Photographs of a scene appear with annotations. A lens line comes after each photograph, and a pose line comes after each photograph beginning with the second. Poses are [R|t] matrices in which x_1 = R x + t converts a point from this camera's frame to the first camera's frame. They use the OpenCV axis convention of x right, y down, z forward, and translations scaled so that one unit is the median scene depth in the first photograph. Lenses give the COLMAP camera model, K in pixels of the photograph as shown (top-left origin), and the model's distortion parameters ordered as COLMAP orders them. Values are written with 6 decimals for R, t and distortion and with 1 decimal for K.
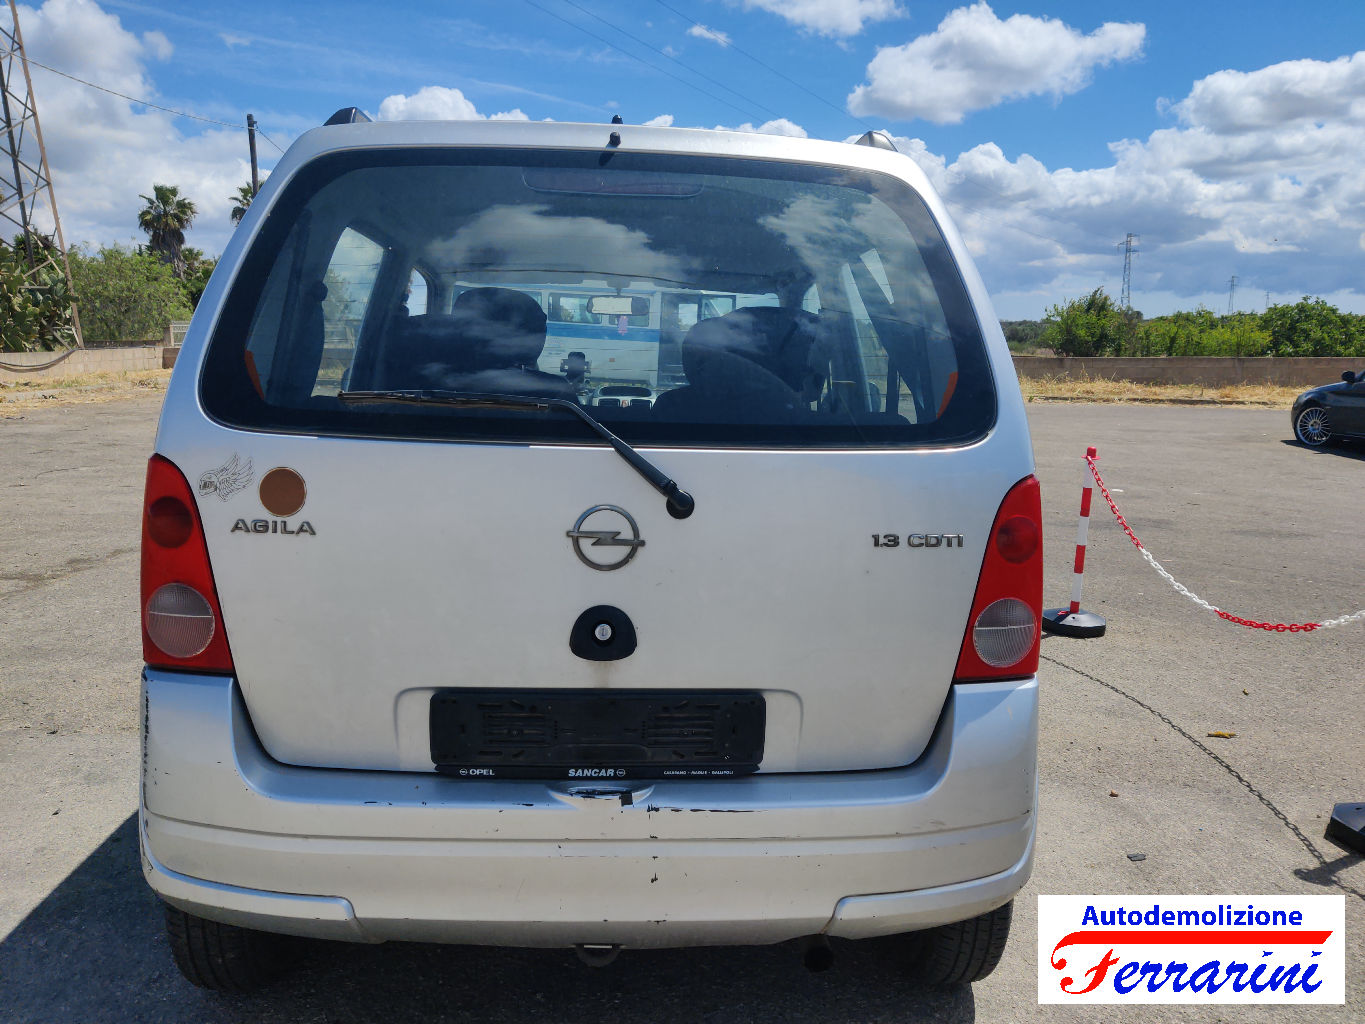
lens RADIAL K [[1051.5, 0, 663.8], [0, 1051.5, 490.7], [0, 0, 1]] dist [-0.013557, 0.002692]
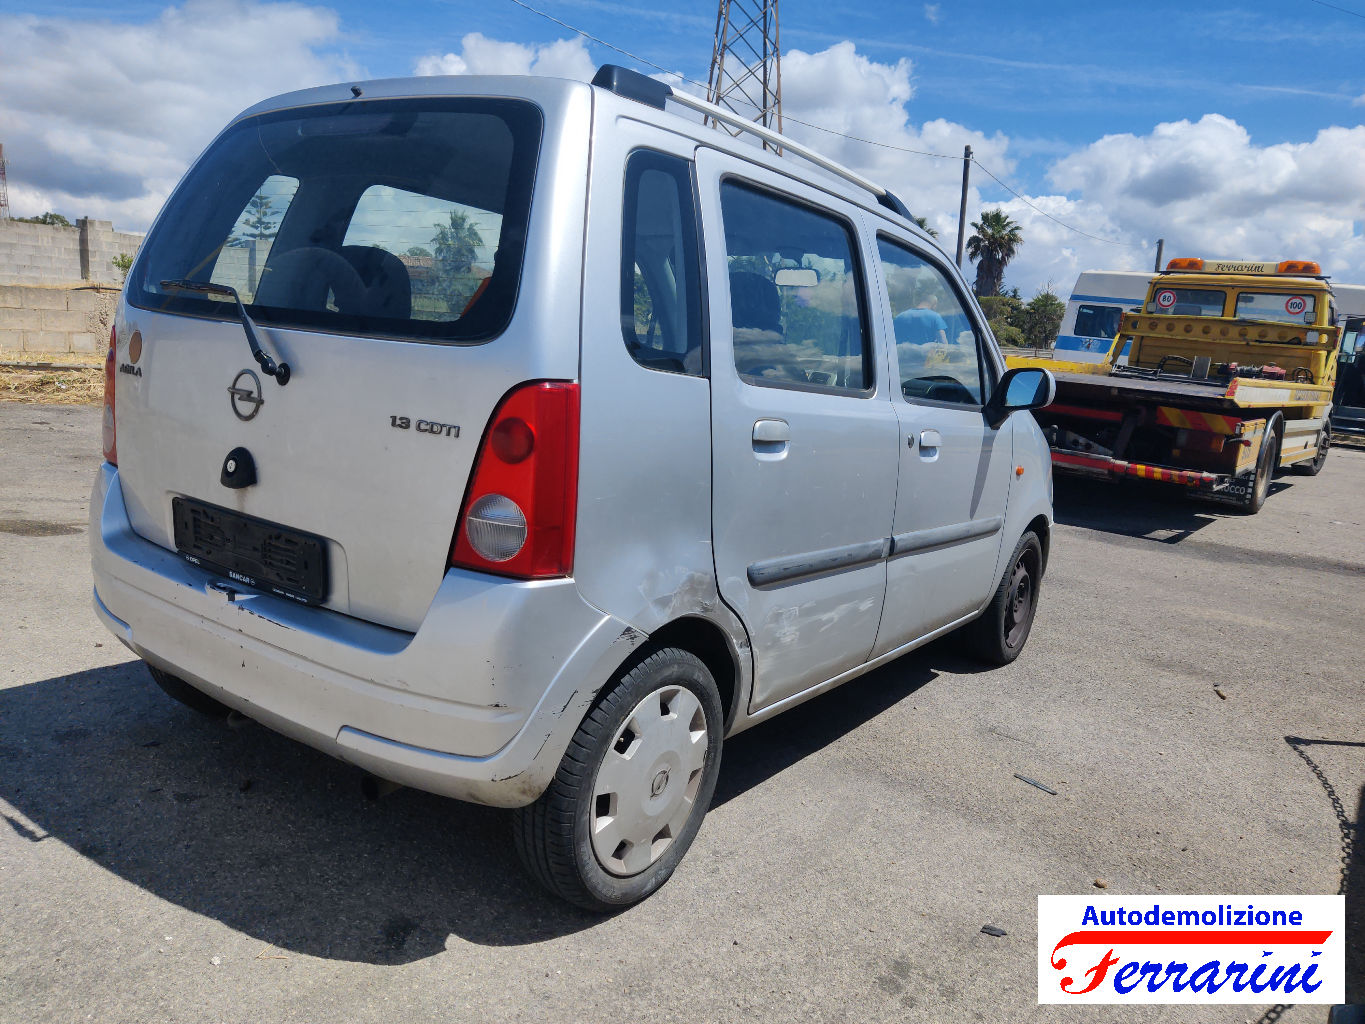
lens RADIAL K [[1032.4, 0, 667.7], [0, 1032.4, 508.5], [0, 0, 1]] dist [-0.000833, -0.011078]
pose [[0.775504, 0.145272, -0.614402, 1.095827], [-0.150659, 0.987635, 0.043357, 0.046771], [0.613104, 0.058941, 0.787801, 0.302281]]
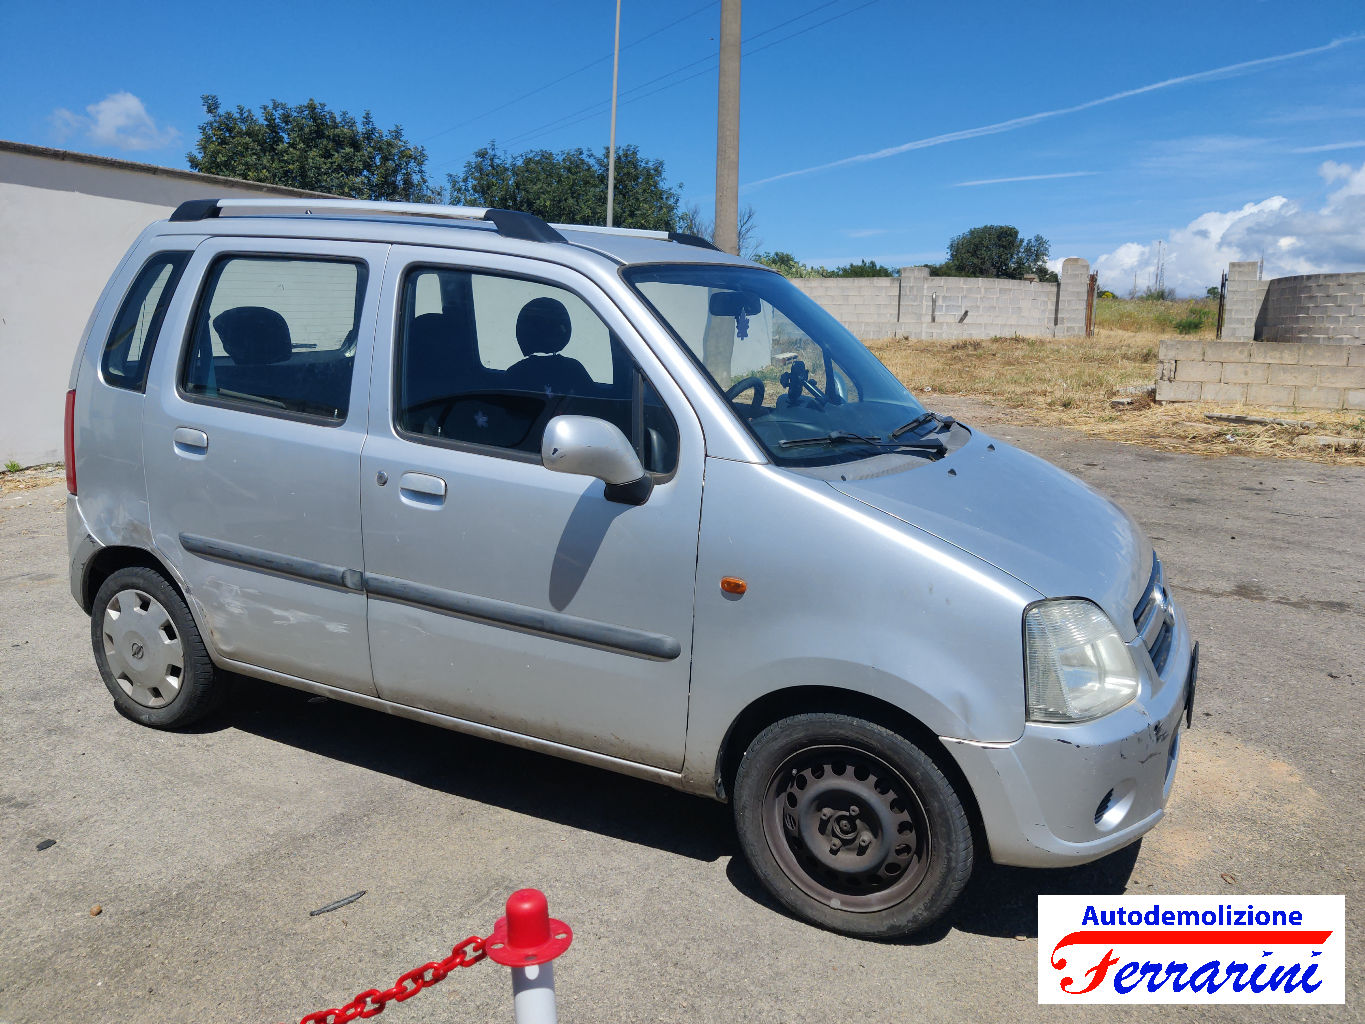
lens RADIAL K [[1049.7, 0, 690.1], [0, 1049.7, 500.5], [0, 0, 1]] dist [-0.006105, 0.001445]
pose [[-0.492460, 0.128507, -0.860796, 1.517129], [-0.155893, 0.960020, 0.232506, -0.461096], [0.856260, 0.248692, -0.452738, 2.980524]]
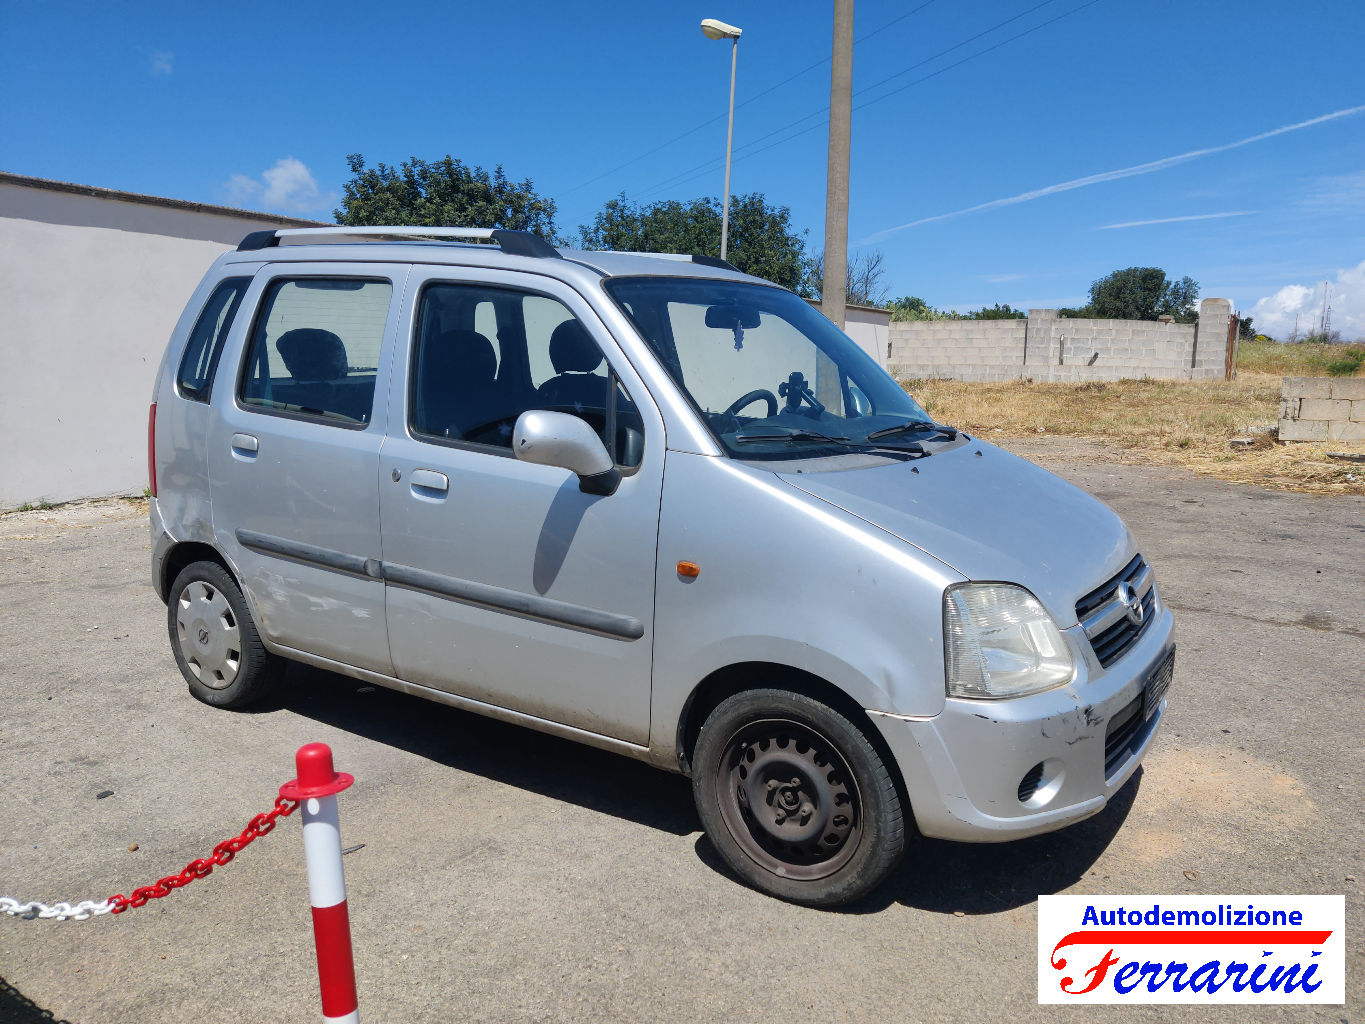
lens RADIAL K [[1048.4, 0, 699.3], [0, 1048.4, 534.4], [0, 0, 1]] dist [0.004672, -0.019695]
pose [[-0.591876, 0.109727, -0.798525, 1.484469], [-0.141146, 0.961273, 0.236709, -0.441724], [0.793575, 0.252811, -0.553467, 3.251229]]
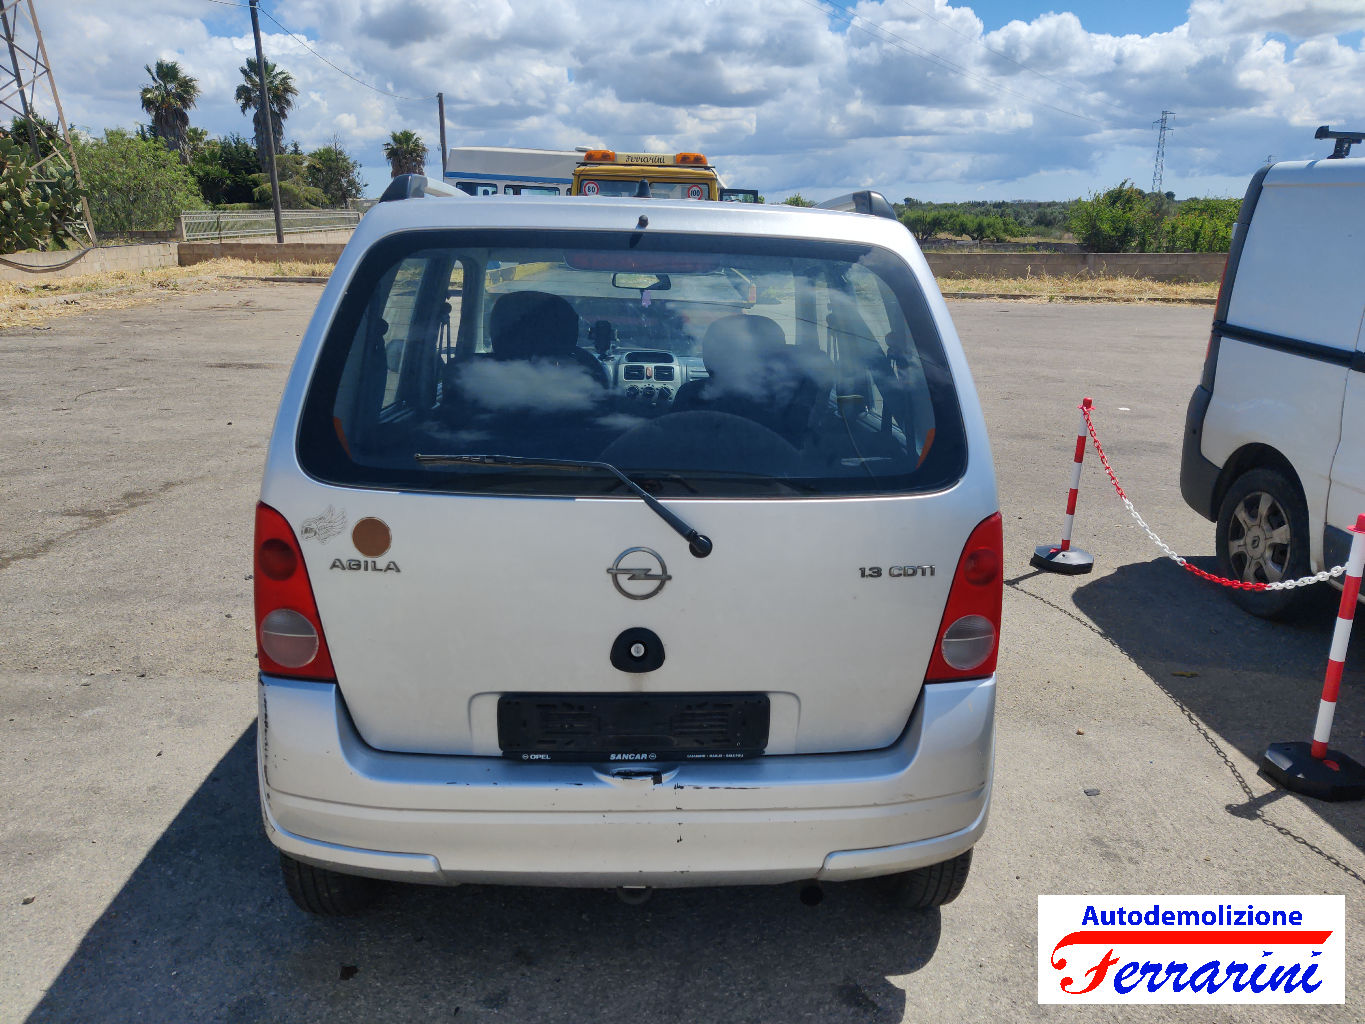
lens RADIAL K [[1048.1, 0, 682.5], [0, 1048.1, 512.0], [0, 0, 1]] dist [0.000606, -0.011284]
pose [[0.999998, -0.001644, -0.001381, -0.003234], [0.001809, 0.991646, 0.128975, -0.172108], [0.001158, -0.128978, 0.991647, -0.181342]]
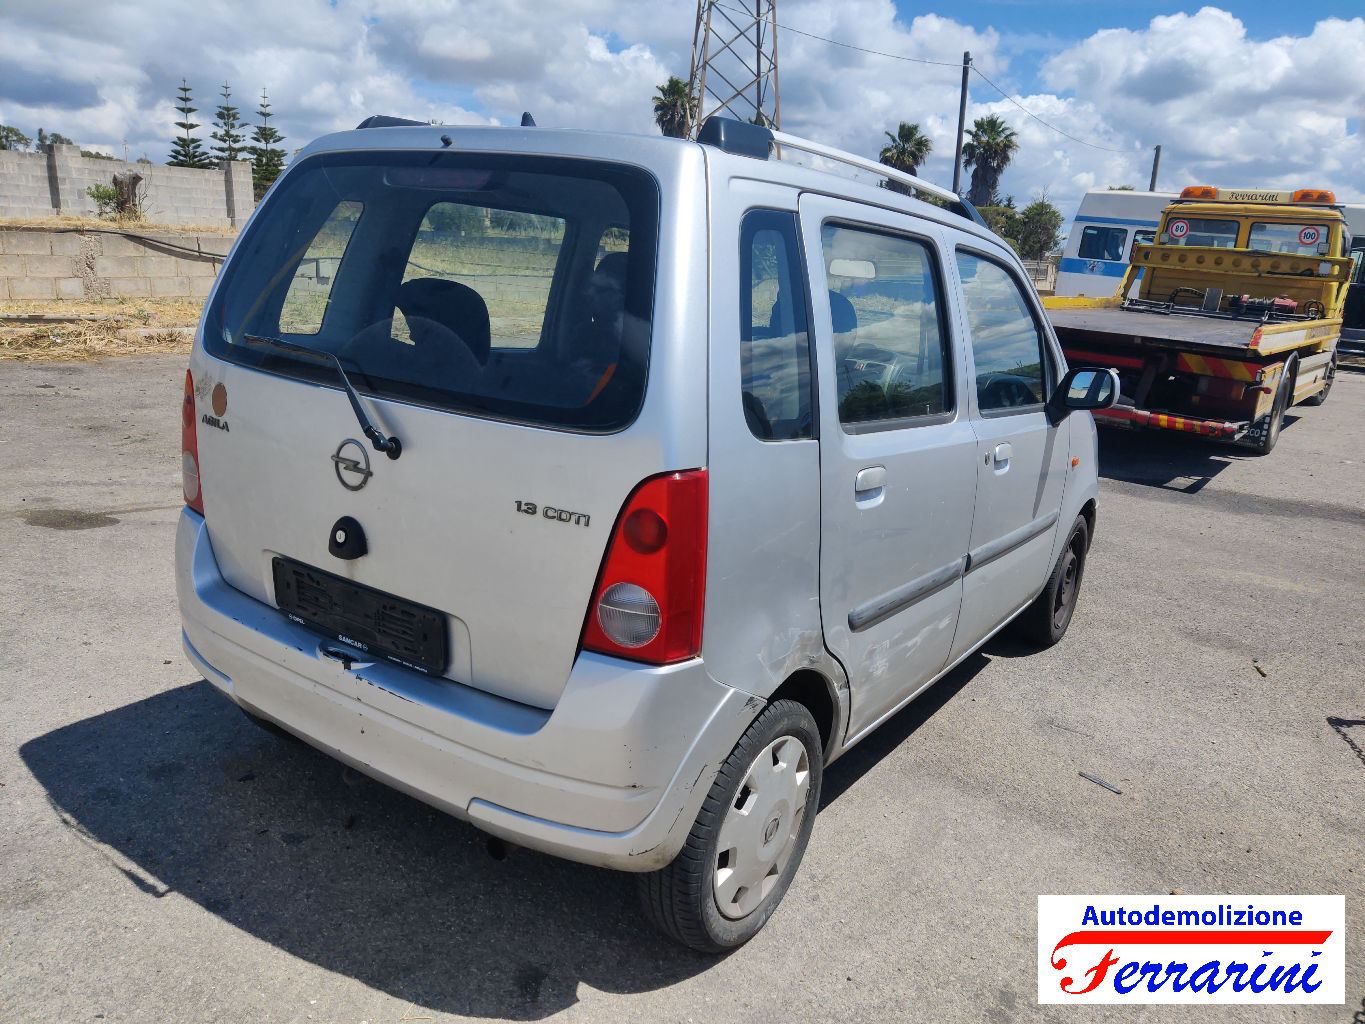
lens RADIAL K [[1032.7, 0, 683.7], [0, 1032.7, 521.4], [0, 0, 1]] dist [-0.002107, -0.009193]
pose [[0.793935, 0.185664, -0.578962, 0.959478], [-0.132400, 0.982177, 0.133408, -0.104303], [0.593412, -0.029263, 0.804367, 0.208070]]
